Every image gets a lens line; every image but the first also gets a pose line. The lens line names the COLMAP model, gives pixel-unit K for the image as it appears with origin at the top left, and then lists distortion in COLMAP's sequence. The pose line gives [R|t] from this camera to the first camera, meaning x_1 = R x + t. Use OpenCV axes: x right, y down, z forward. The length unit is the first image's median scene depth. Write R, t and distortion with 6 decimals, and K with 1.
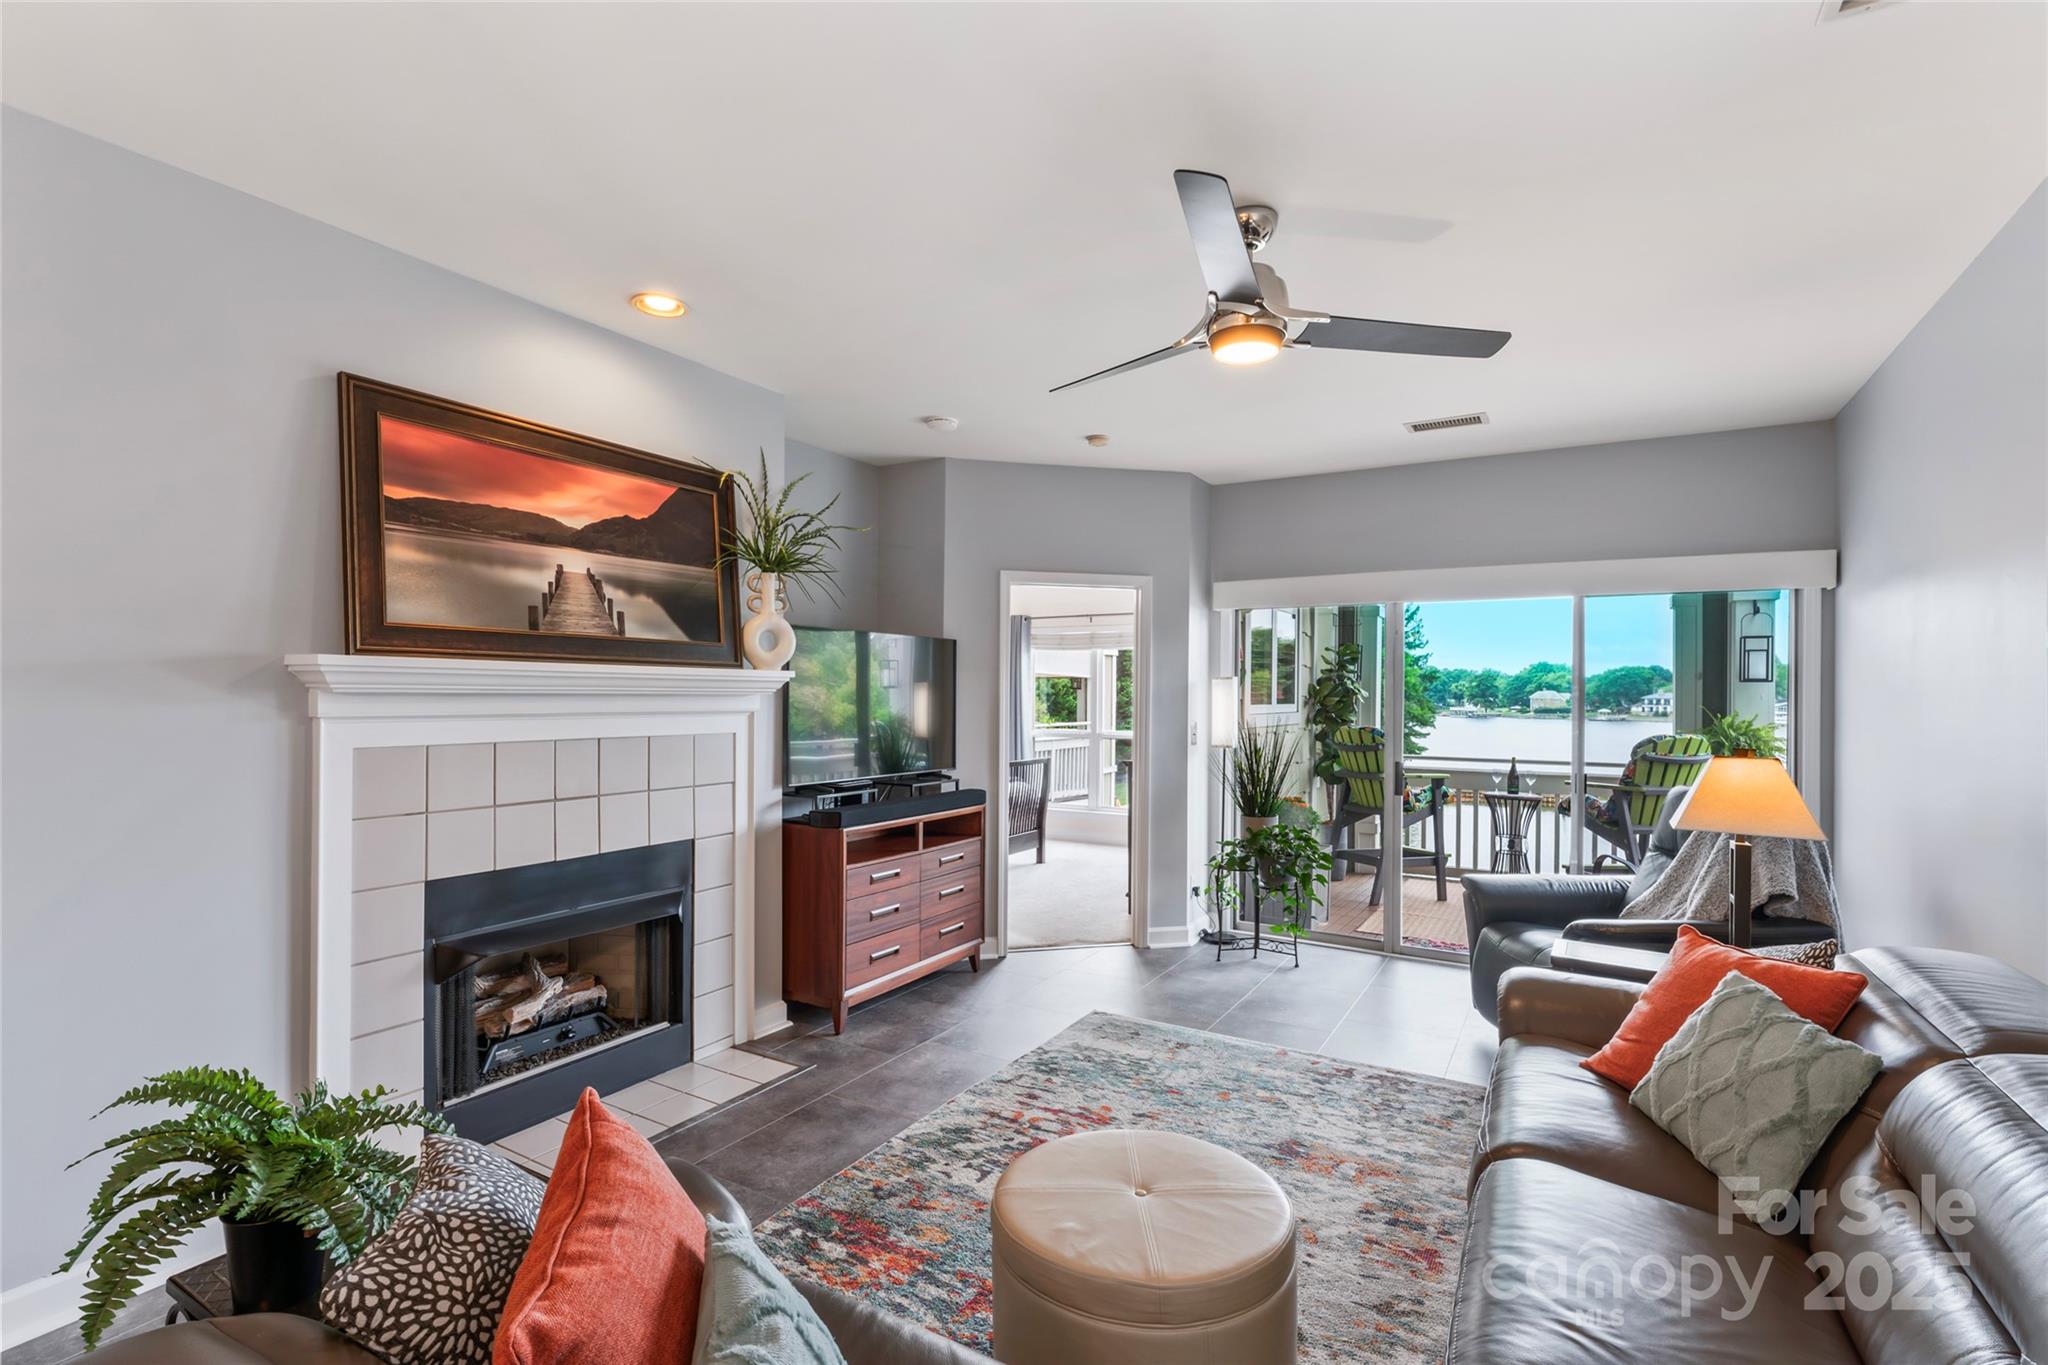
lens RADIAL K [[943.7, 0, 1022.1], [0, 943.7, 691.7], [0, 0, 1]] dist [-0.000517, -0.000074]
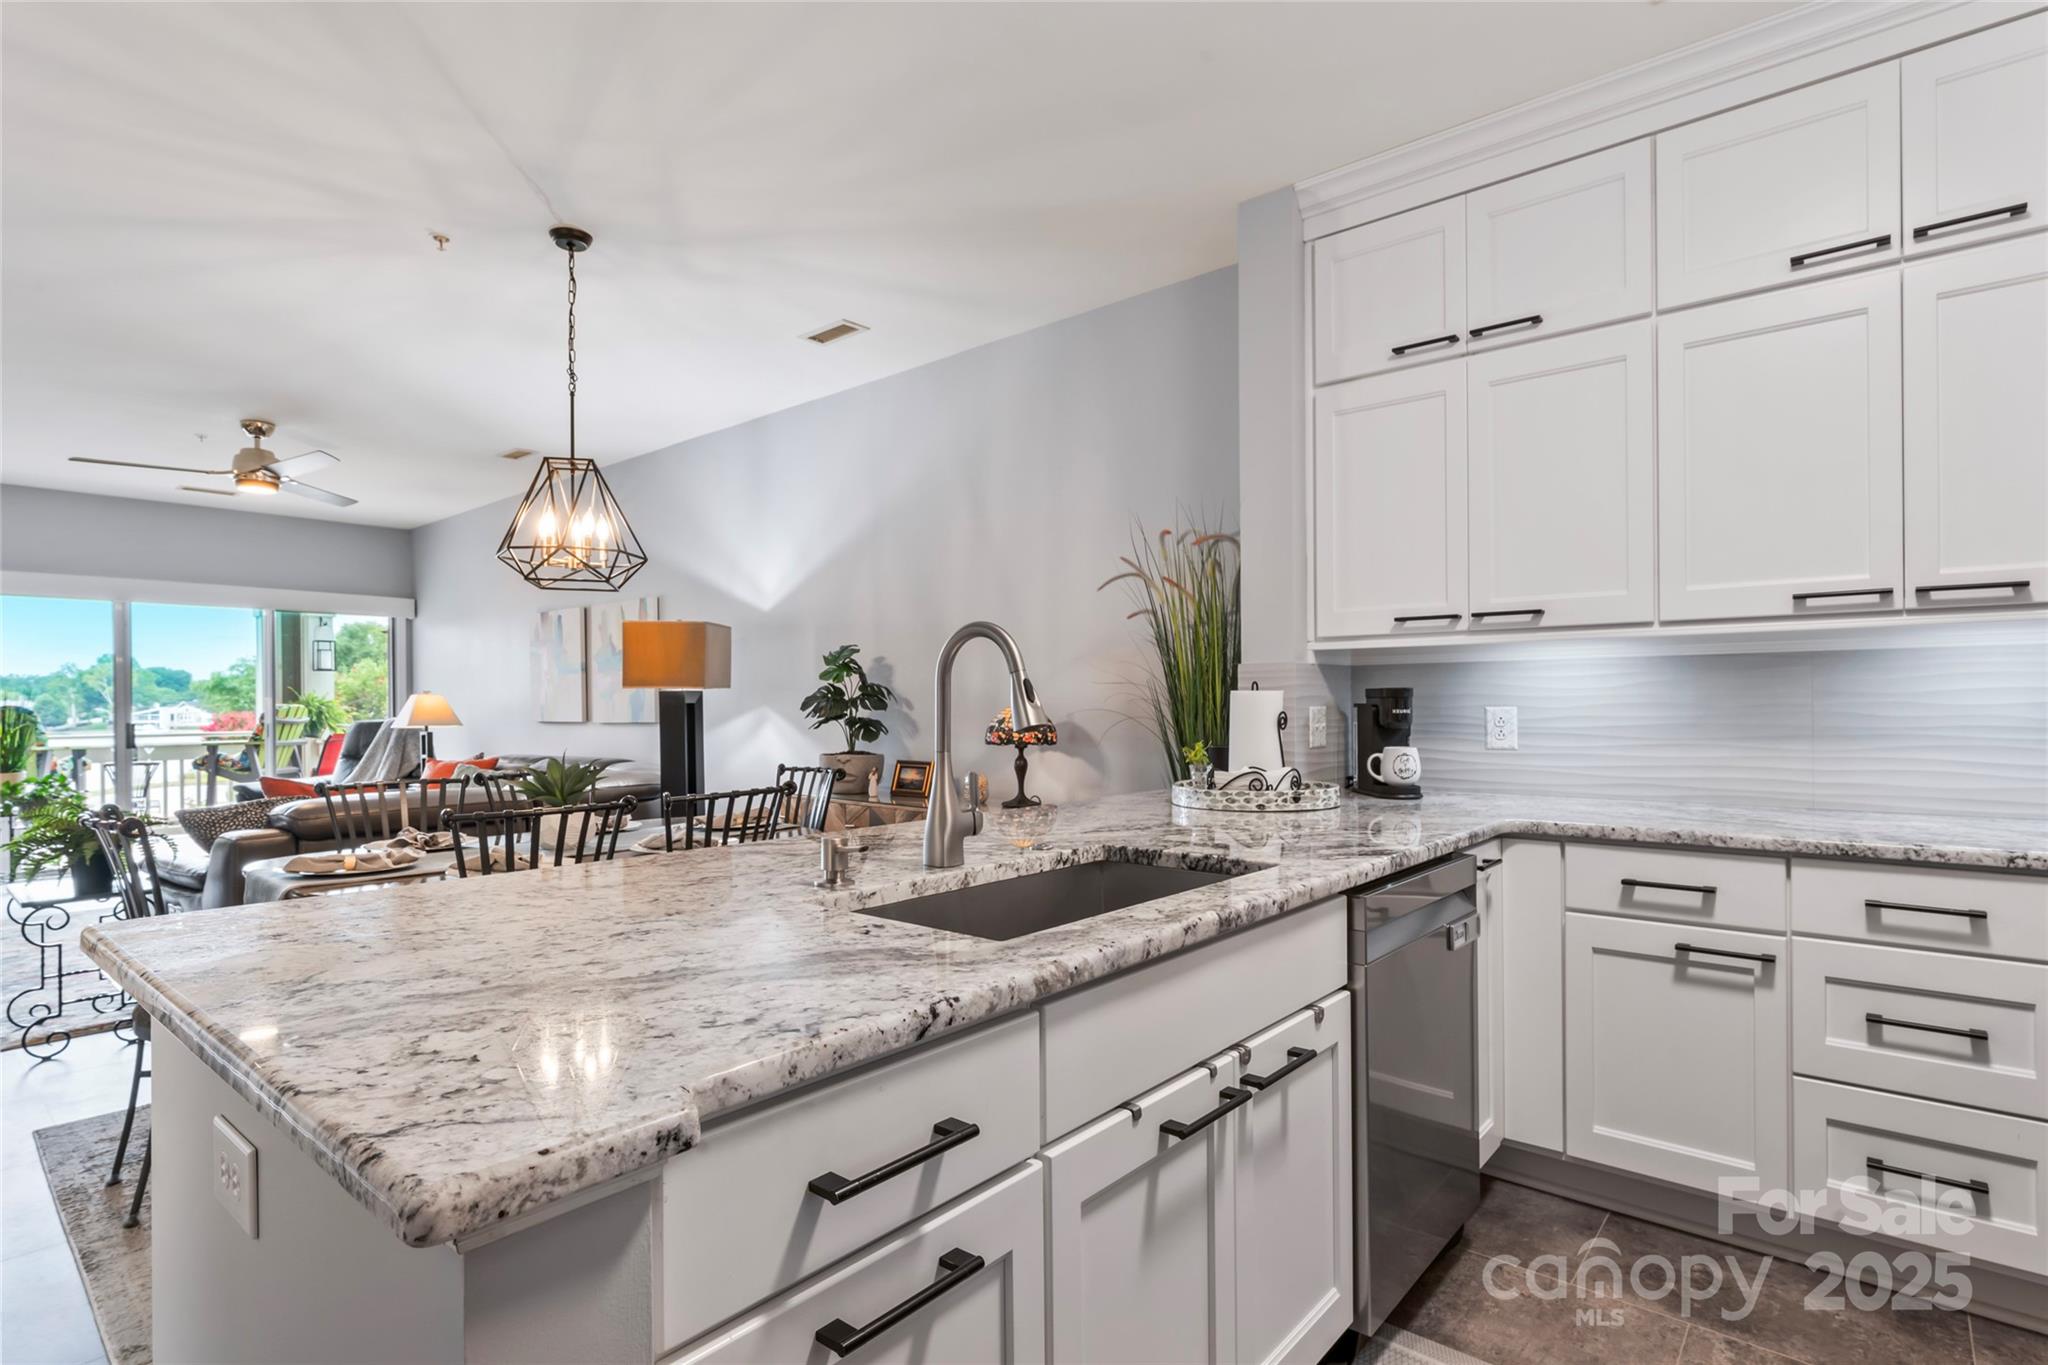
lens RADIAL K [[1008.9, 0, 1022.4], [0, 1008.9, 702.0], [0, 0, 1]] dist [0.000247, -0.000299]
pose [[0.171377, -0.010001, 0.985155, -0.982968], [0.006968, 0.999936, 0.008939, 0.051817], [-0.985181, 0.005333, 0.171435, -0.595412]]
